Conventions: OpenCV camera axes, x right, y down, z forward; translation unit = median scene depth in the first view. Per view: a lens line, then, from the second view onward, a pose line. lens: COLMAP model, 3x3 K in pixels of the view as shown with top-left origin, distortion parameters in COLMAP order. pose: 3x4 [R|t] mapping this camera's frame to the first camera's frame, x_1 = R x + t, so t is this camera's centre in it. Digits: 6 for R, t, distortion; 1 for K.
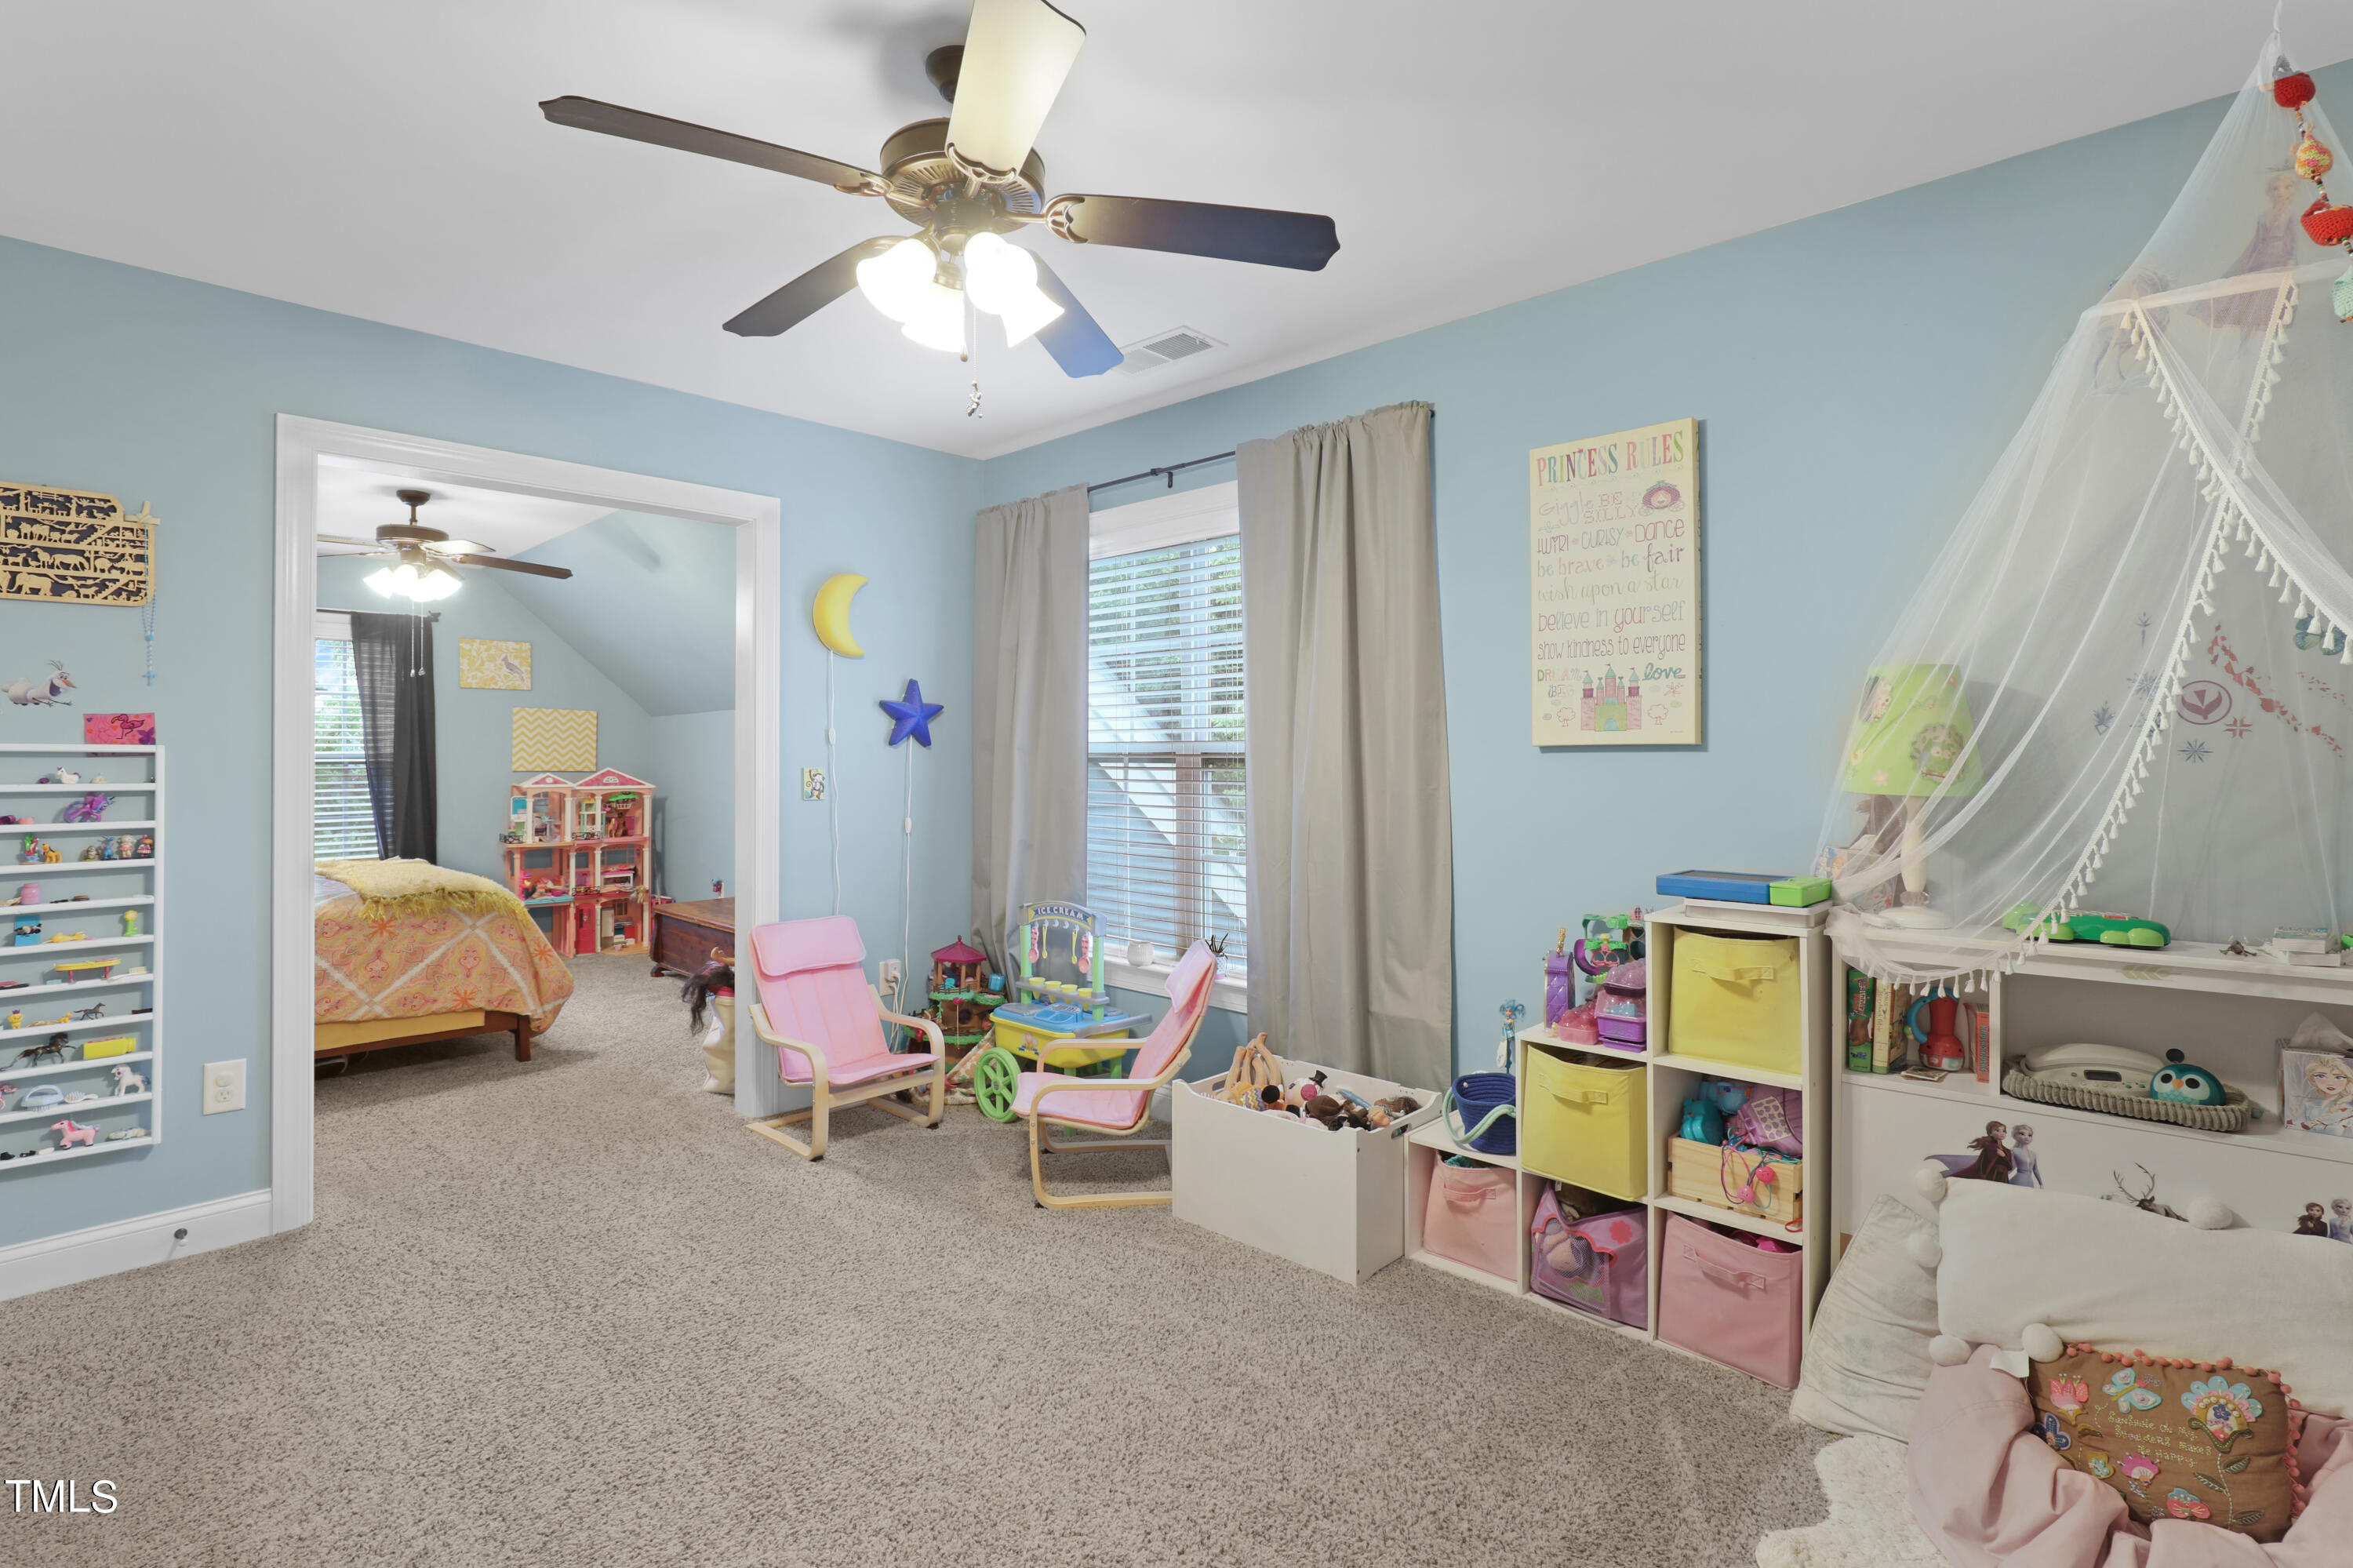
lens RADIAL K [[1116.8, 0, 1182.5], [0, 1116.8, 754.7], [0, 0, 1]] dist [-0.026319, 0.000405]
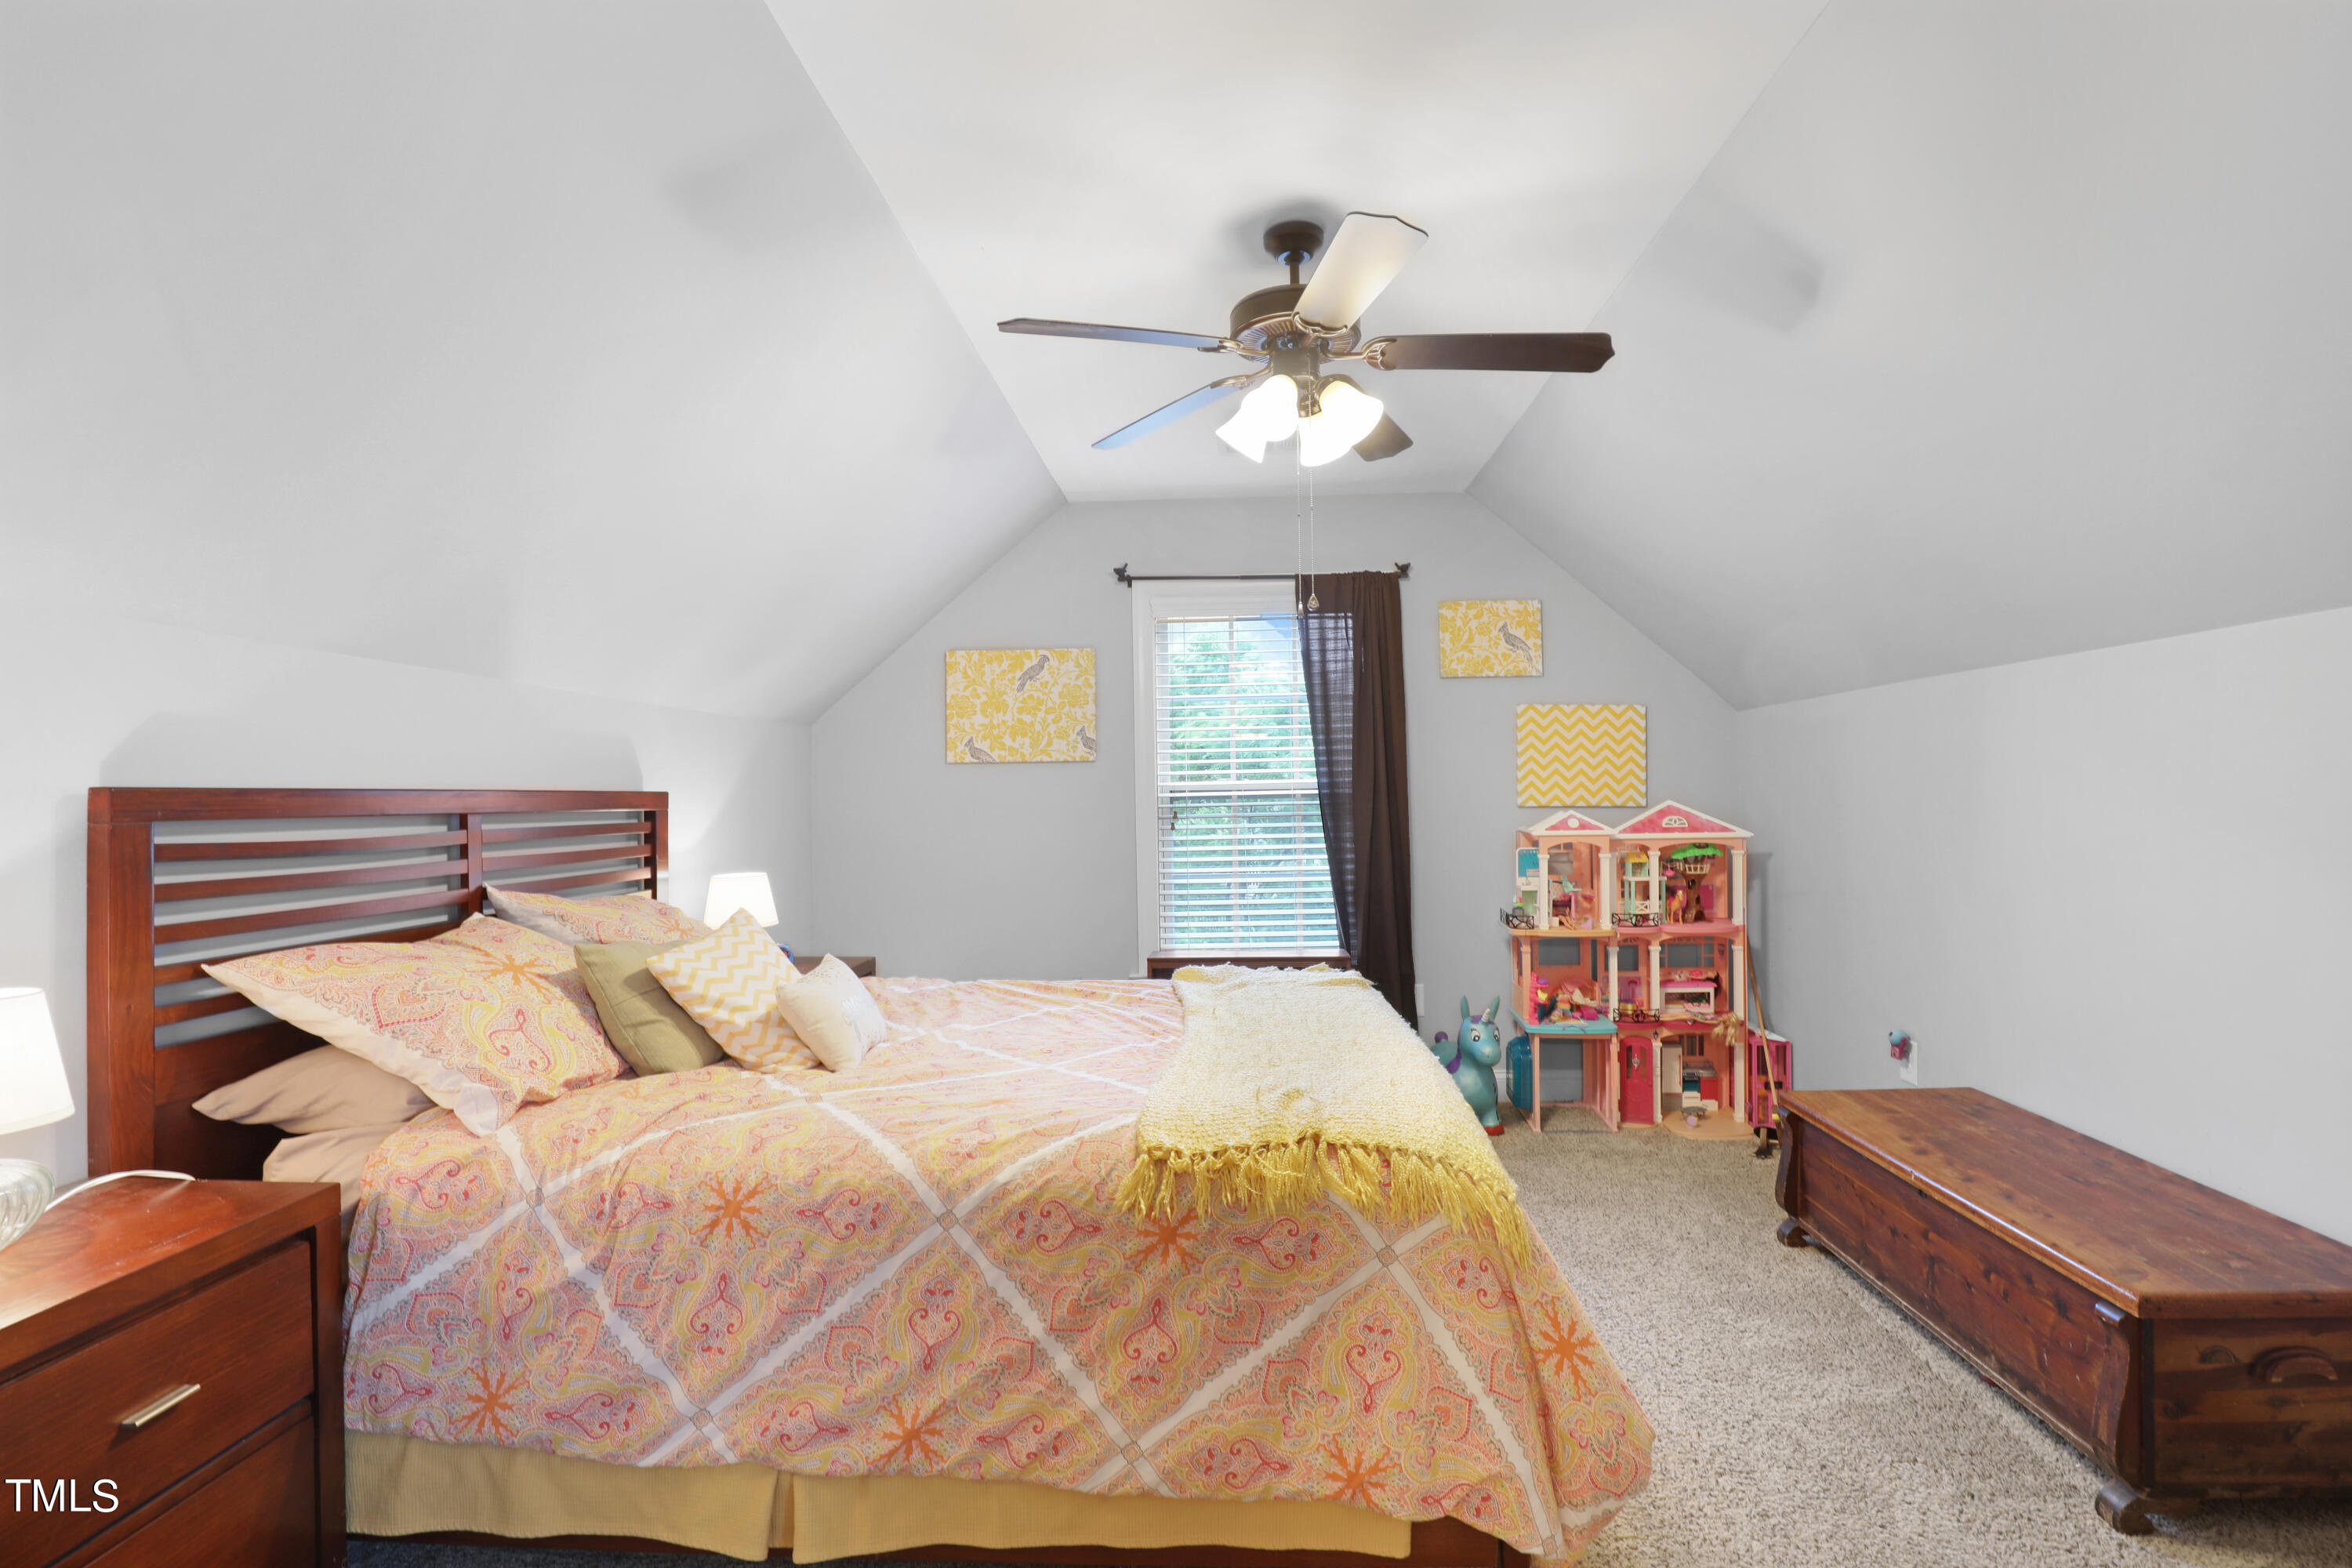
lens RADIAL K [[1116.3, 0, 1182.0], [0, 1116.3, 754.7], [0, 0, 1]] dist [-0.026319, 0.000405]
pose [[0.654327, -0.030707, -0.755588, -0.261441], [0.014340, 0.999499, -0.028201, 0.000900], [0.756075, 0.007617, 0.654440, 0.457899]]
